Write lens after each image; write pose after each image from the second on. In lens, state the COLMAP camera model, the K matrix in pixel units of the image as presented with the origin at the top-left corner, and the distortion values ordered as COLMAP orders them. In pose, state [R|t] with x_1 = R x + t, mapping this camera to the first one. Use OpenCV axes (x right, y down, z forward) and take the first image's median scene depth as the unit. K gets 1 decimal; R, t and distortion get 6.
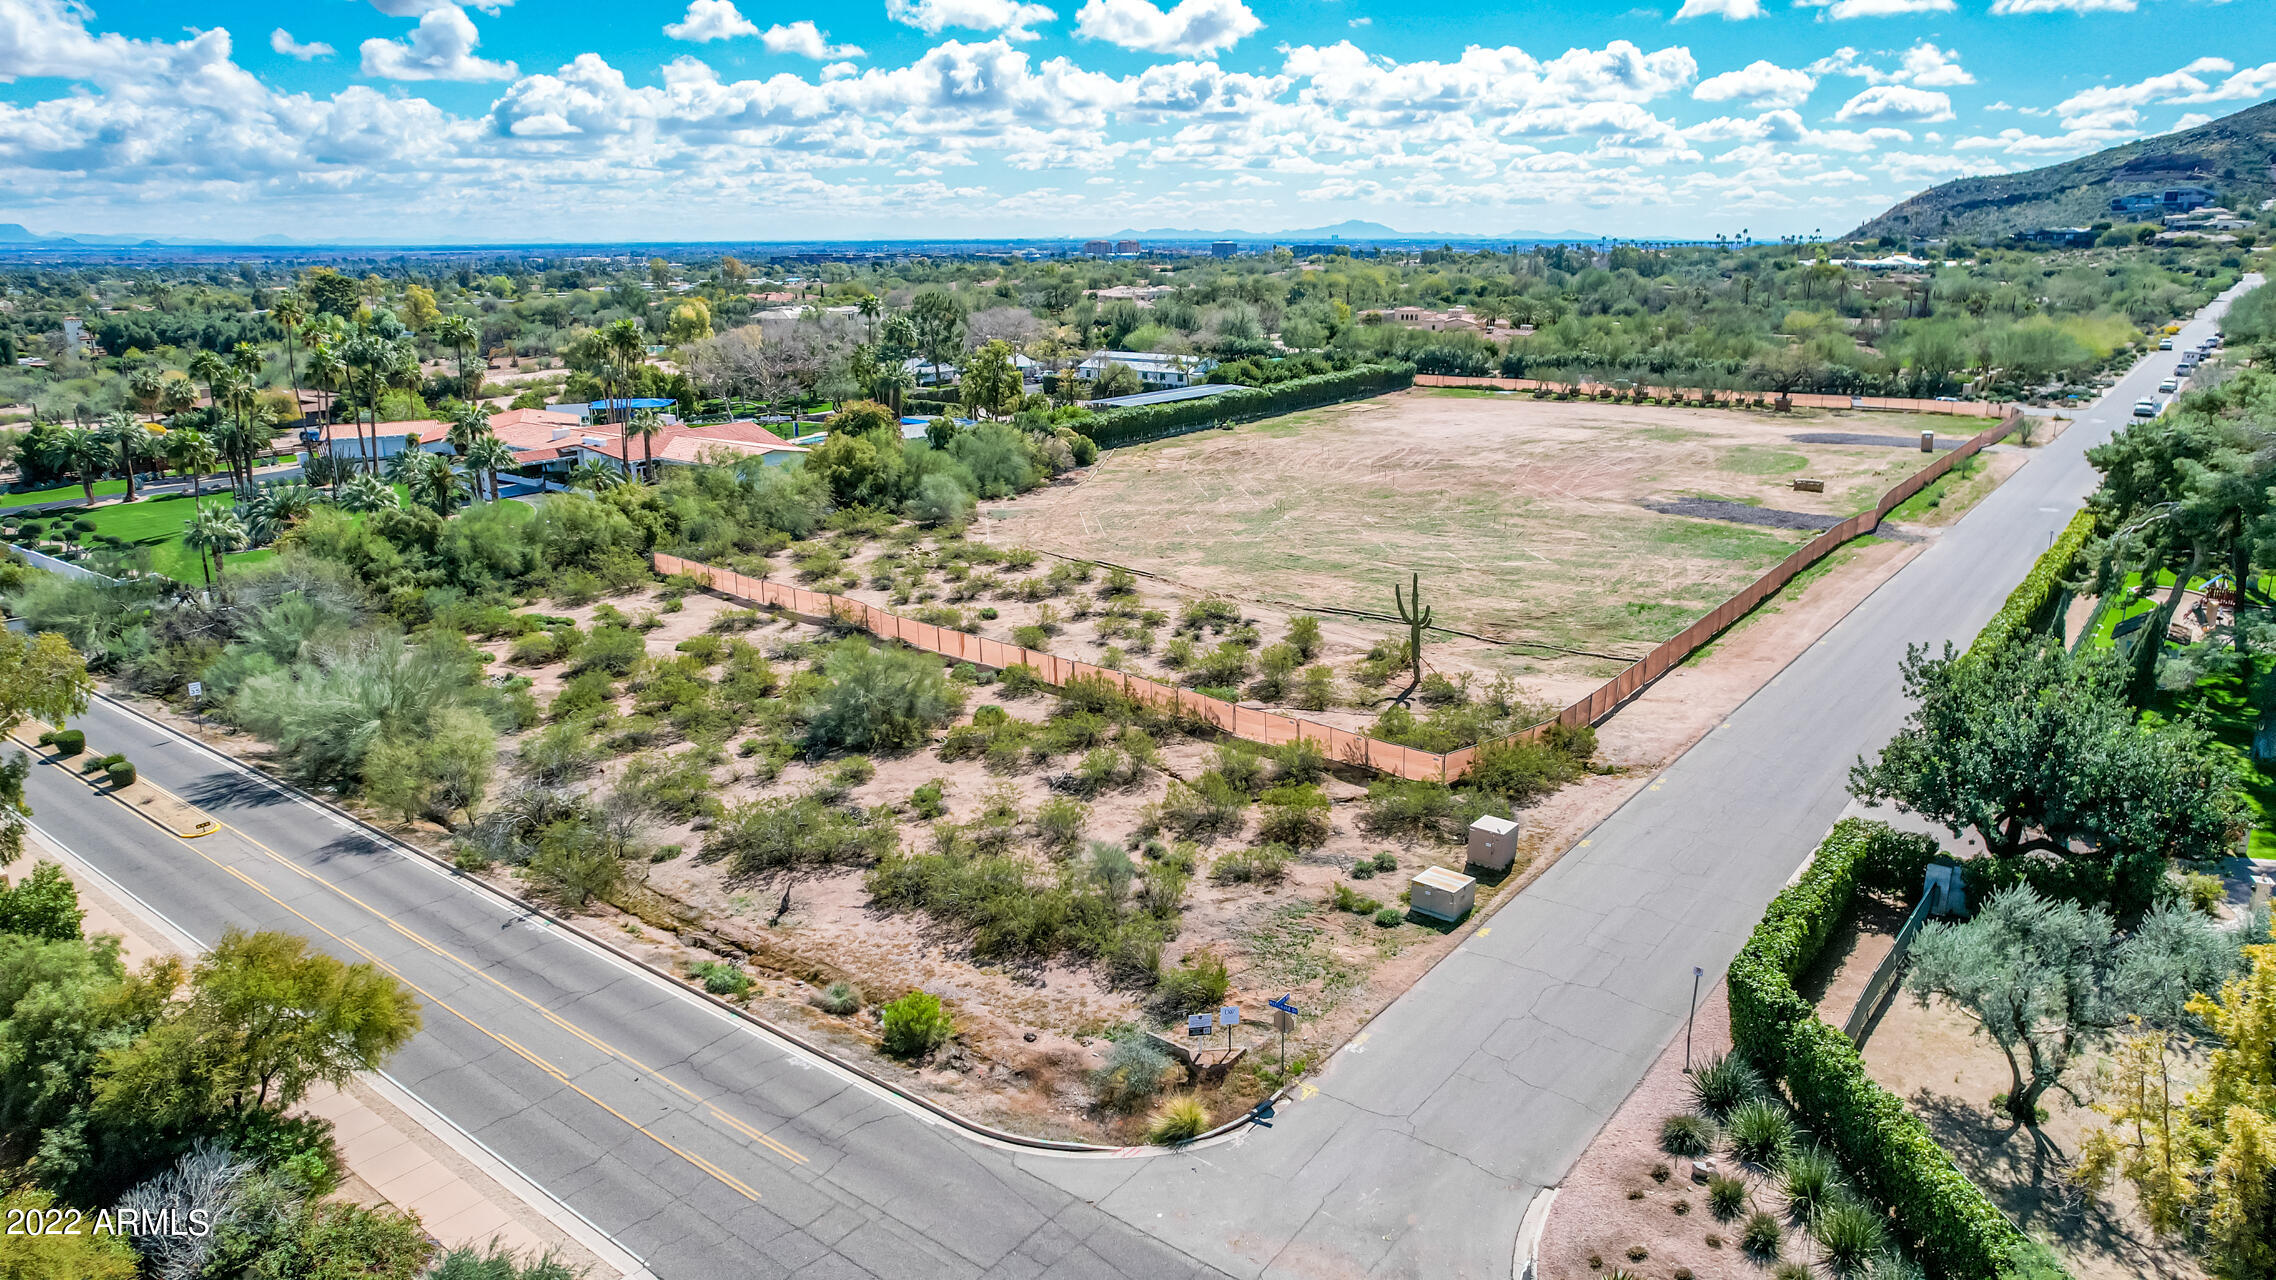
lens RADIAL K [[1450.3, 0, 1142.2], [0, 1450.3, 663.8], [0, 0, 1]] dist [-0.085992, 0.078665]
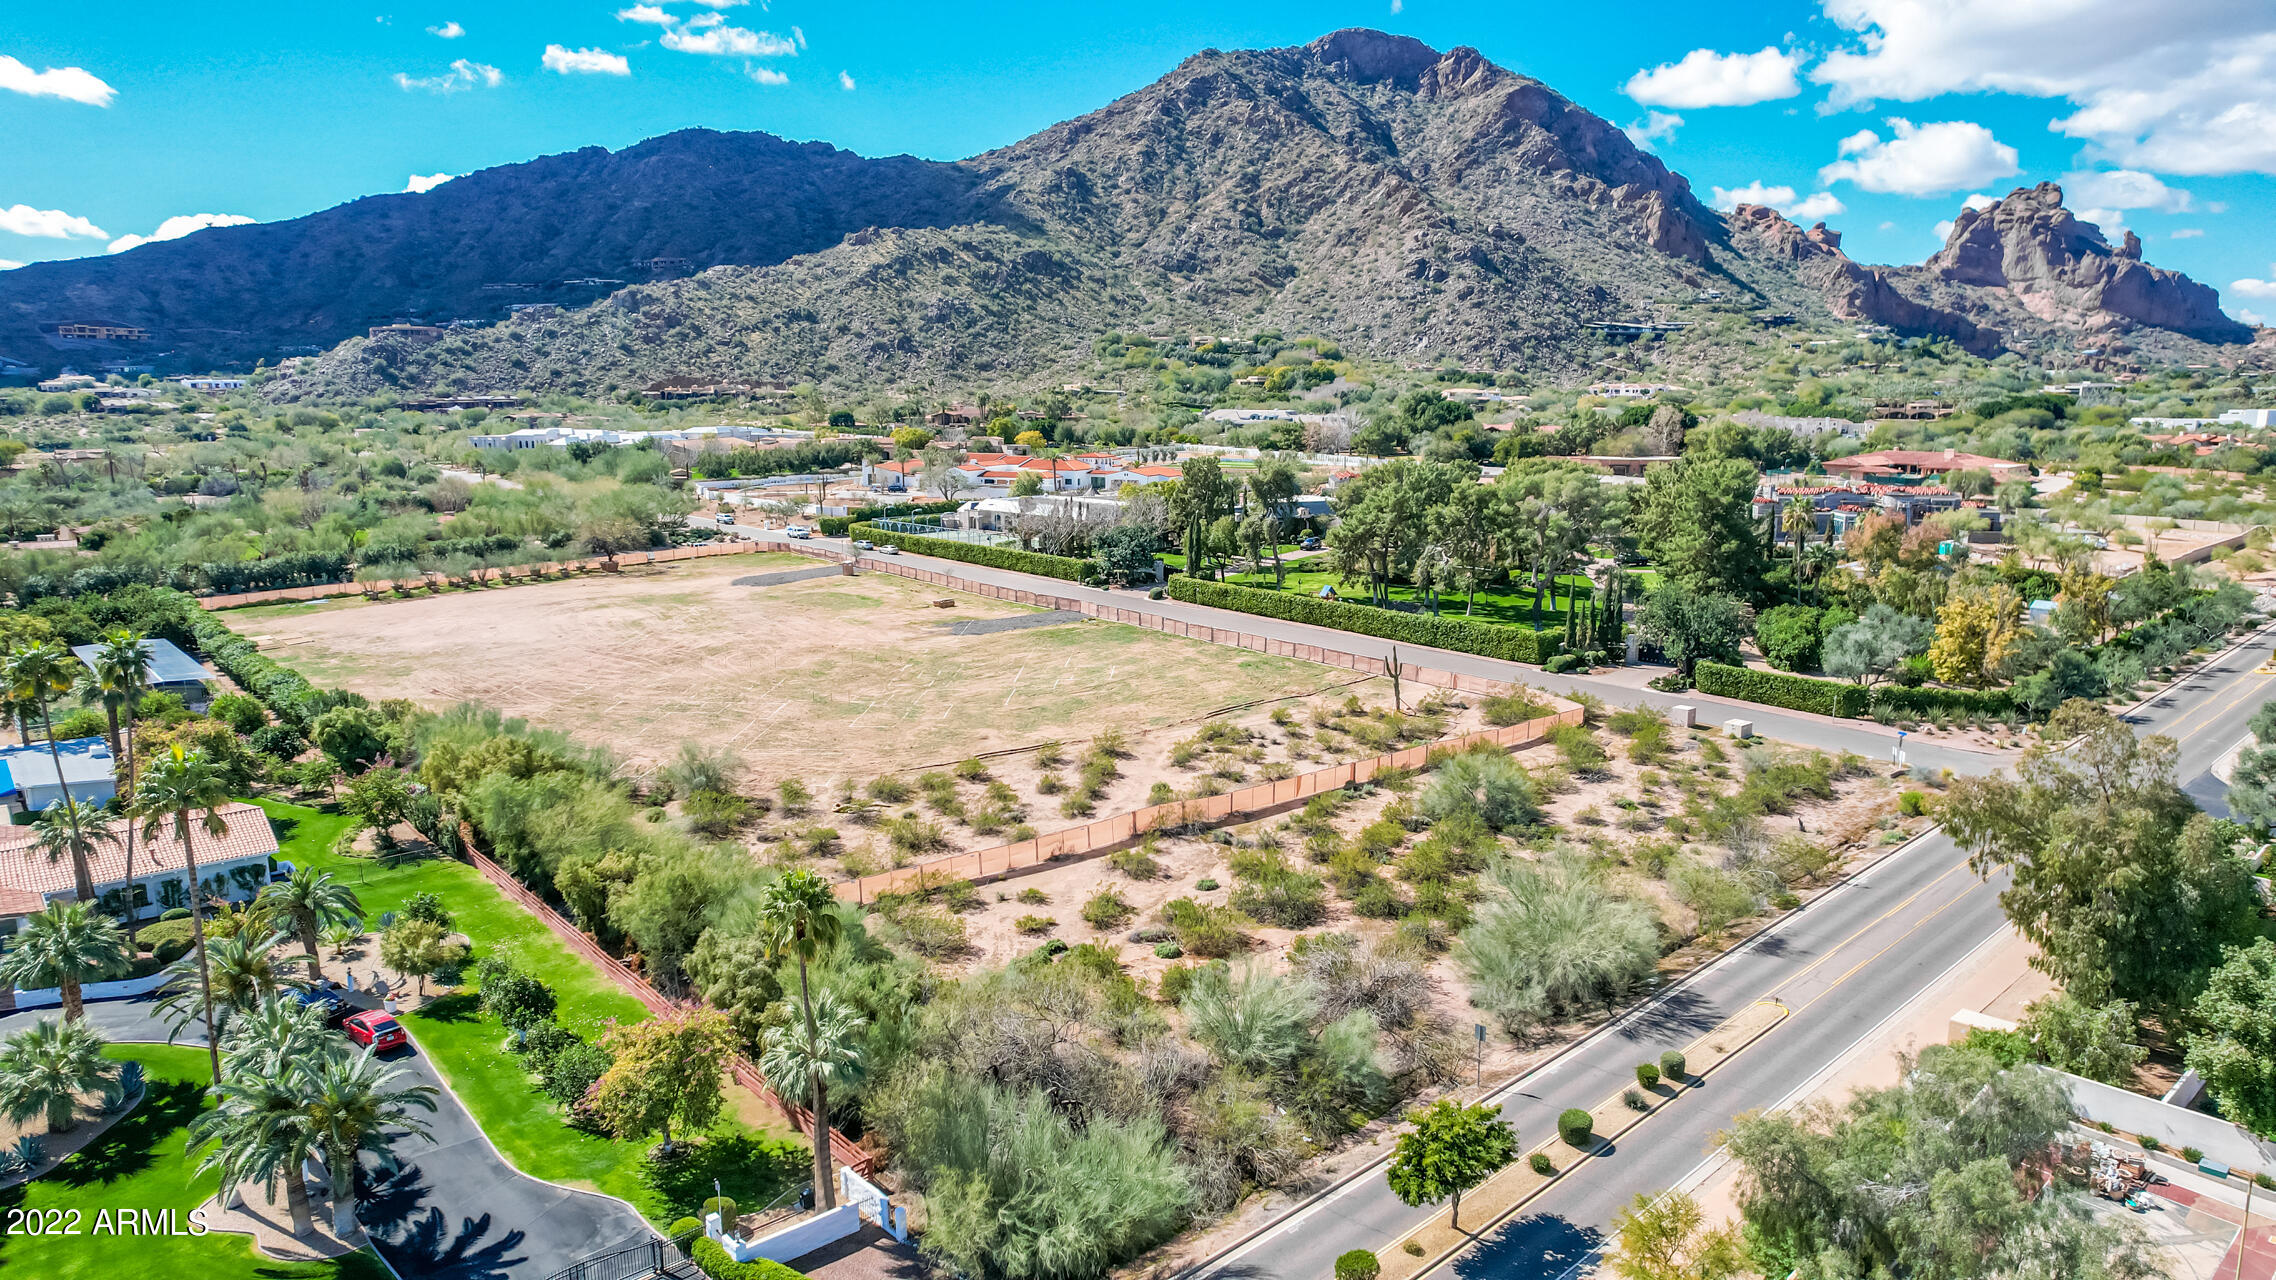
lens RADIAL K [[1450.3, 0, 1142.2], [0, 1450.3, 663.8], [0, 0, 1]] dist [-0.085992, 0.078665]
pose [[0.169735, -0.182428, 0.968458, -1.516020], [0.283718, 0.950156, 0.129255, -0.354367], [-0.943766, 0.252830, 0.213032, 1.002318]]
